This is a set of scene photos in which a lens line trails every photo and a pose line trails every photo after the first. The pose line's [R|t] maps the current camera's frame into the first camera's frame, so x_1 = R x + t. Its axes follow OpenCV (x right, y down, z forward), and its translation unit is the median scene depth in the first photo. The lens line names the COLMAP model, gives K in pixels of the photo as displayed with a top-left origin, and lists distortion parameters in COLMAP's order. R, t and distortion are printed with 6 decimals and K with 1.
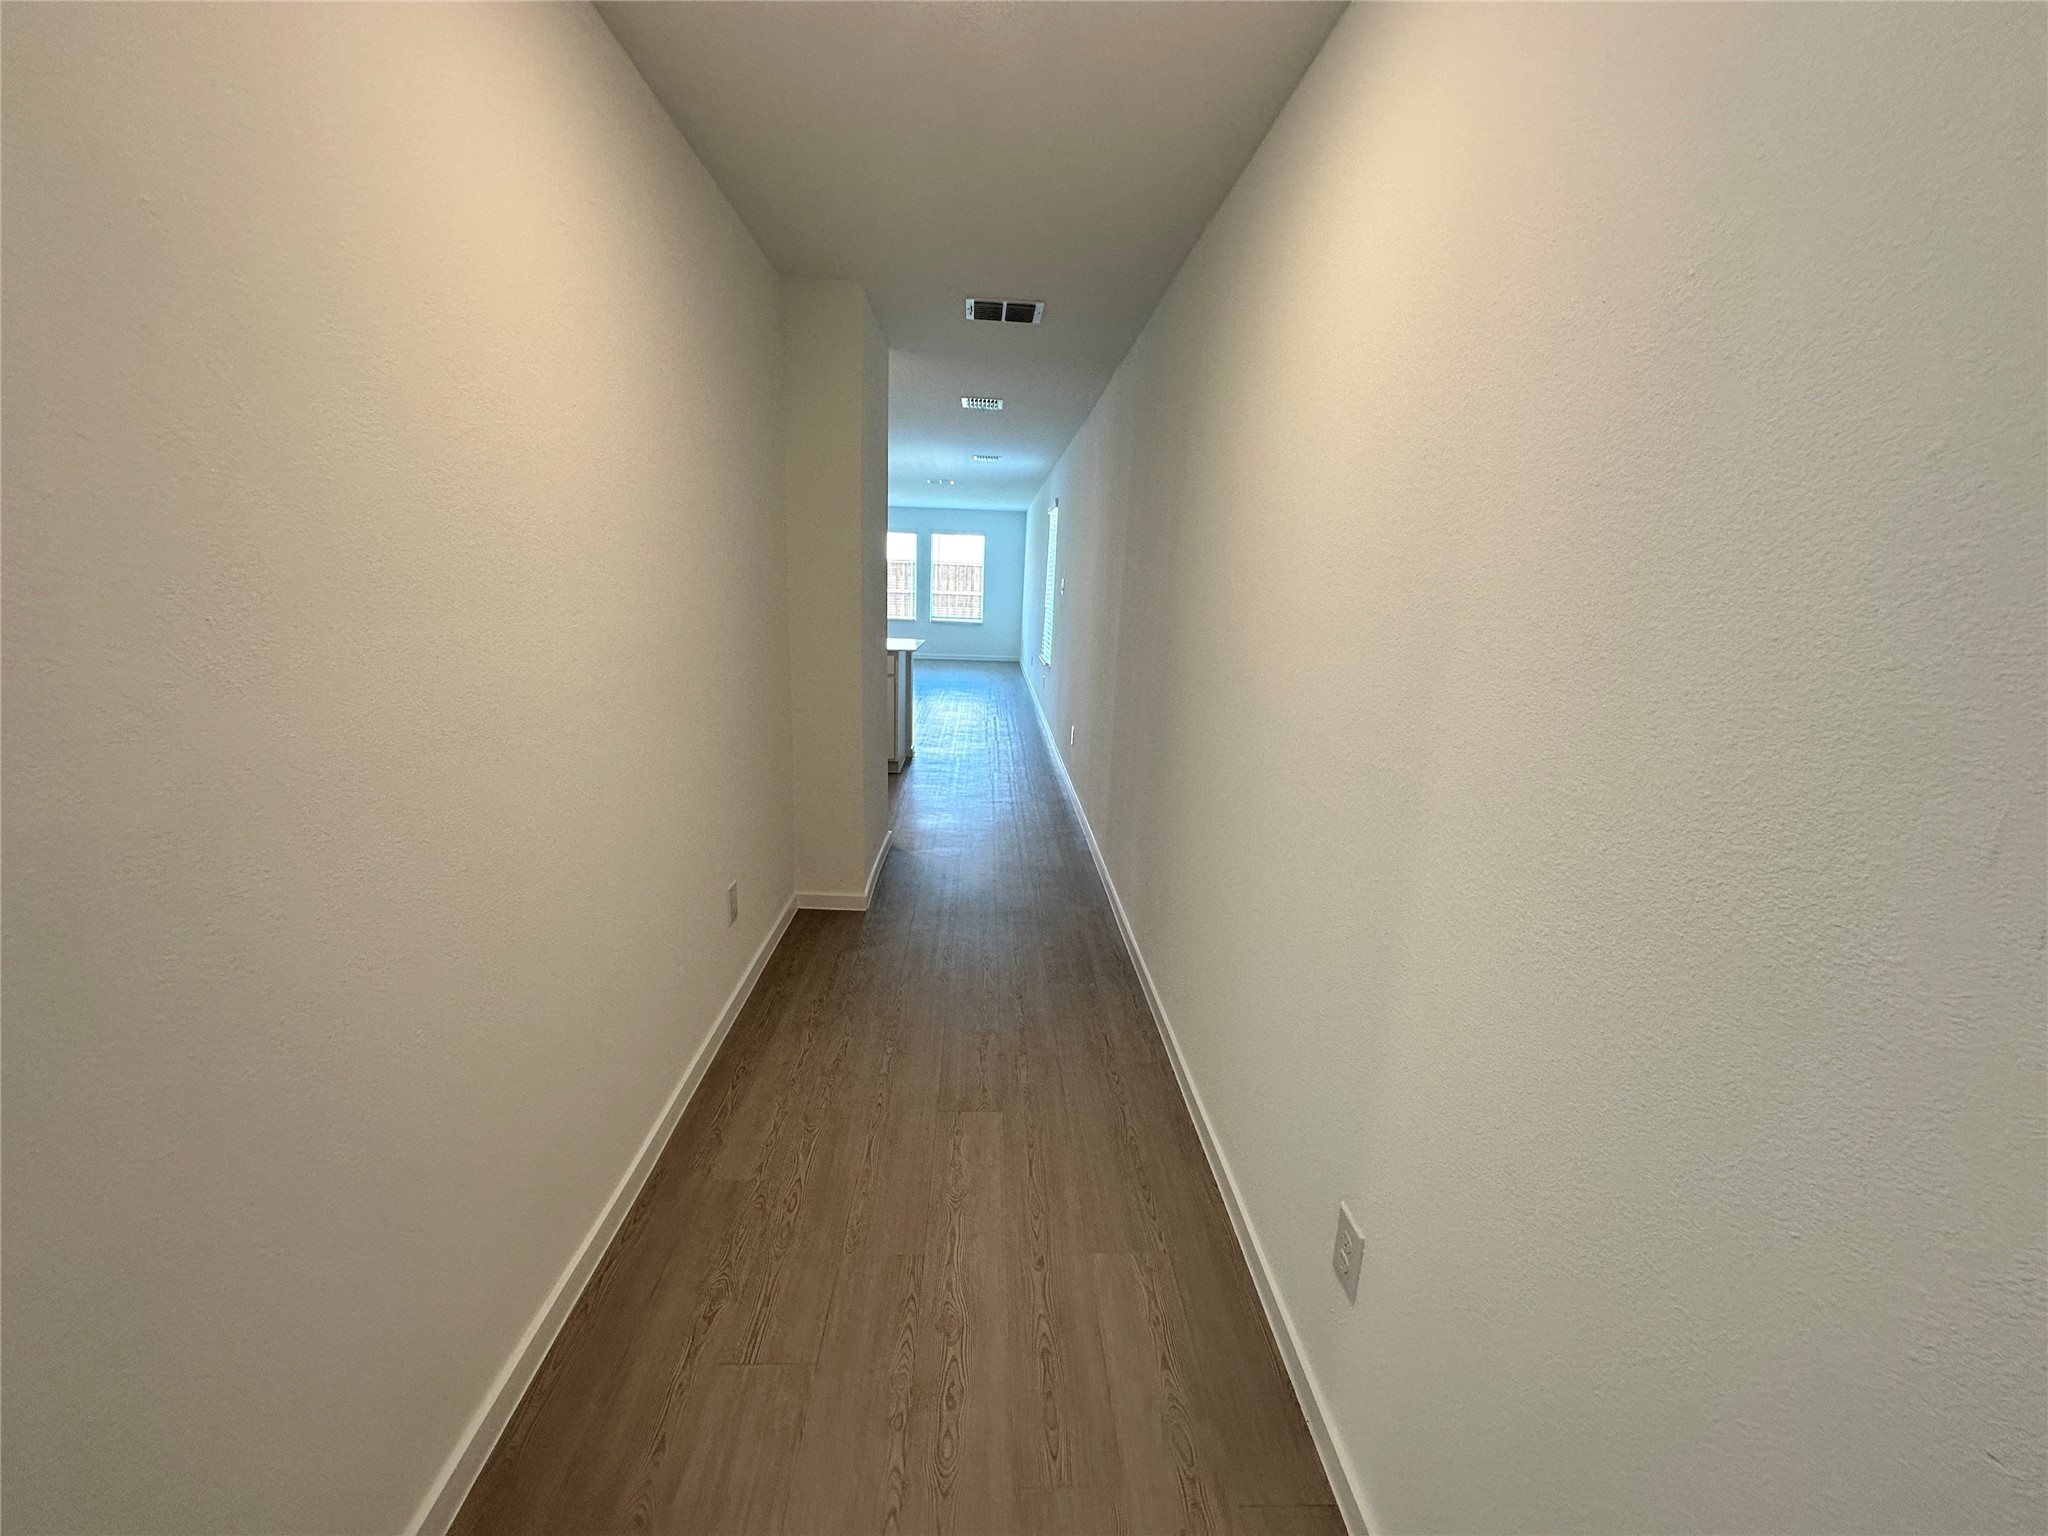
lens RADIAL K [[815.3, 0, 1009.2], [0, 815.3, 765.1], [0, 0, 1]] dist [-0.000882, 0.000278]
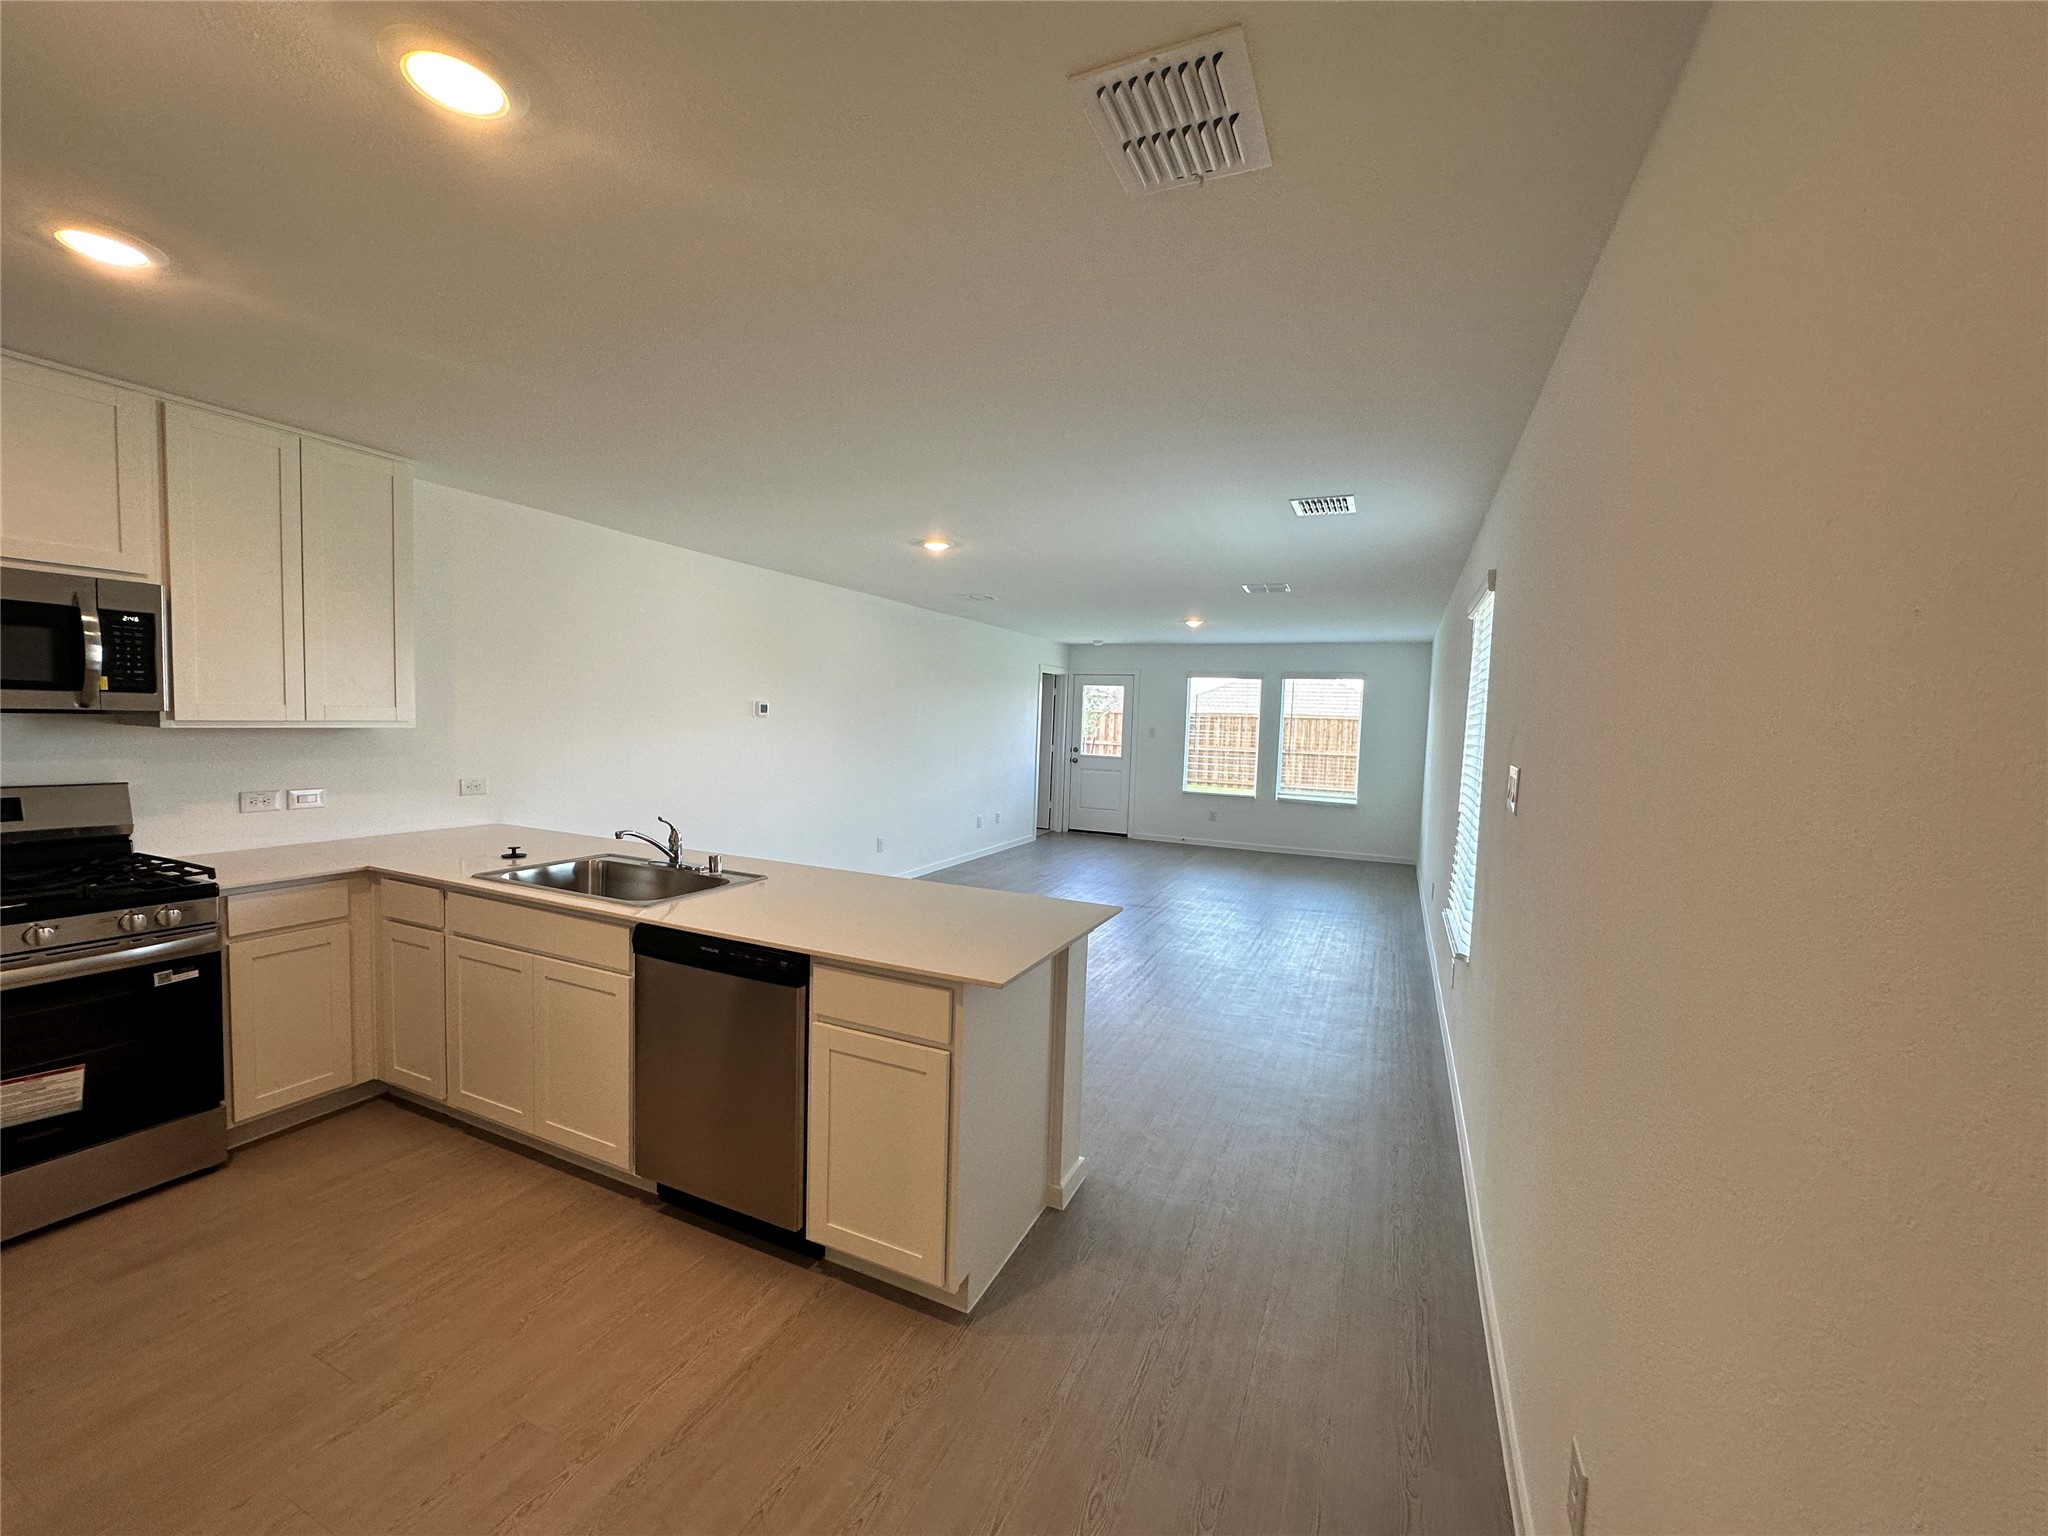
lens RADIAL K [[815.3, 0, 1009.2], [0, 815.3, 765.1], [0, 0, 1]] dist [-0.000882, 0.000278]
pose [[0.894698, 0.011875, -0.446513, 0.011445], [-0.094515, 0.982044, -0.163267, -0.067153], [0.436557, 0.188277, 0.879756, 0.269942]]
